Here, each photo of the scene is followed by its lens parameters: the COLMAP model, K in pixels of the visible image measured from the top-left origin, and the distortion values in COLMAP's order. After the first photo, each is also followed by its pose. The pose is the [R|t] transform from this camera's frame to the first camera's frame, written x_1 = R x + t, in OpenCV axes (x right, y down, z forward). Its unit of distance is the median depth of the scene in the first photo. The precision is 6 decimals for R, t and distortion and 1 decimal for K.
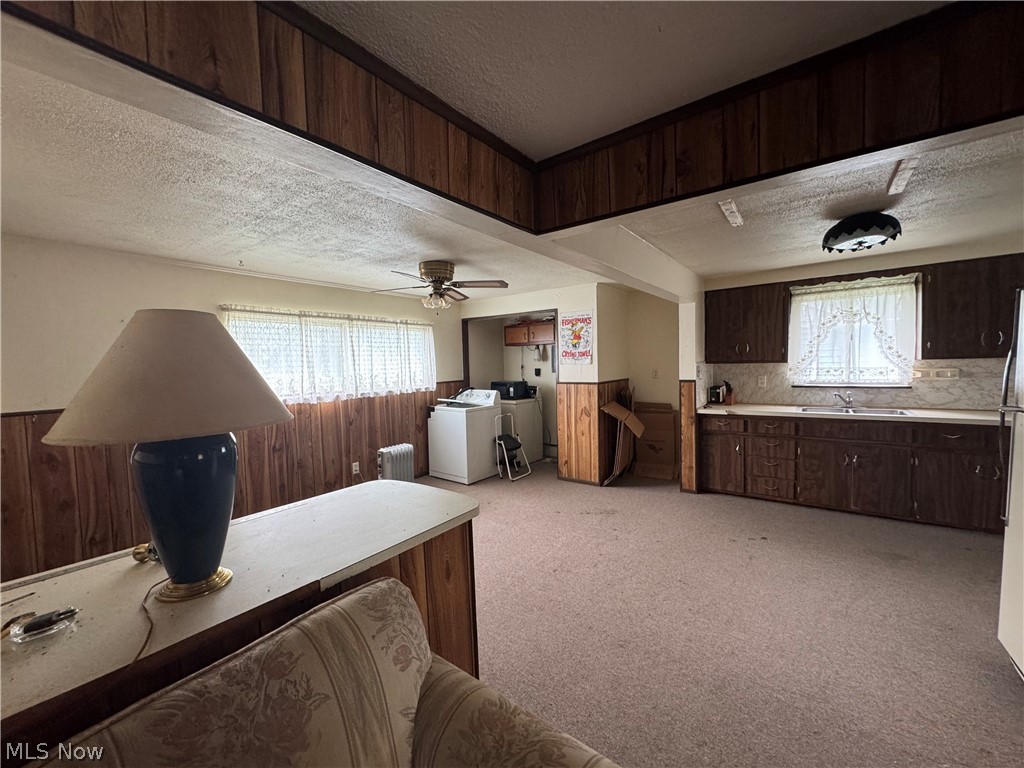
lens RADIAL K [[407.8, 0, 510.3], [0, 407.8, 383.5], [0, 0, 1]] dist [-0.003005, 0.000015]
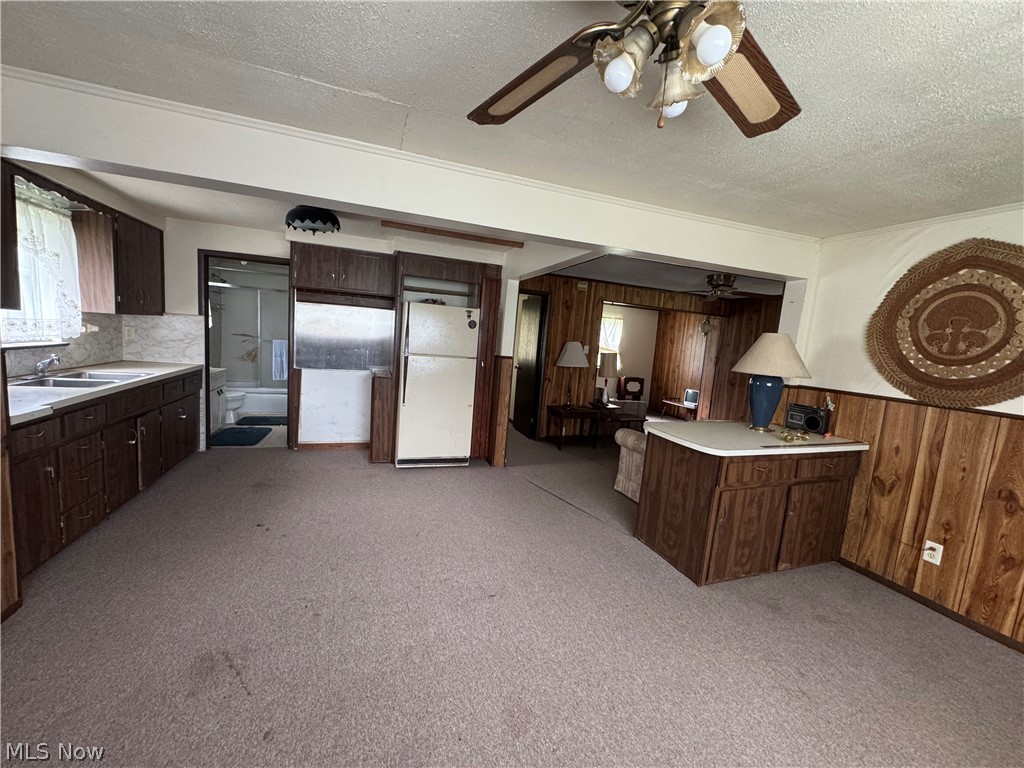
lens RADIAL K [[407.8, 0, 512.0], [0, 407.8, 382.4], [0, 0, 1]] dist [-0.003005, 0.000015]
pose [[-0.831132, -0.096783, 0.547588, -0.217330], [-0.024247, 0.990108, 0.138195, -0.045891], [-0.555546, 0.101581, -0.825258, 1.080275]]
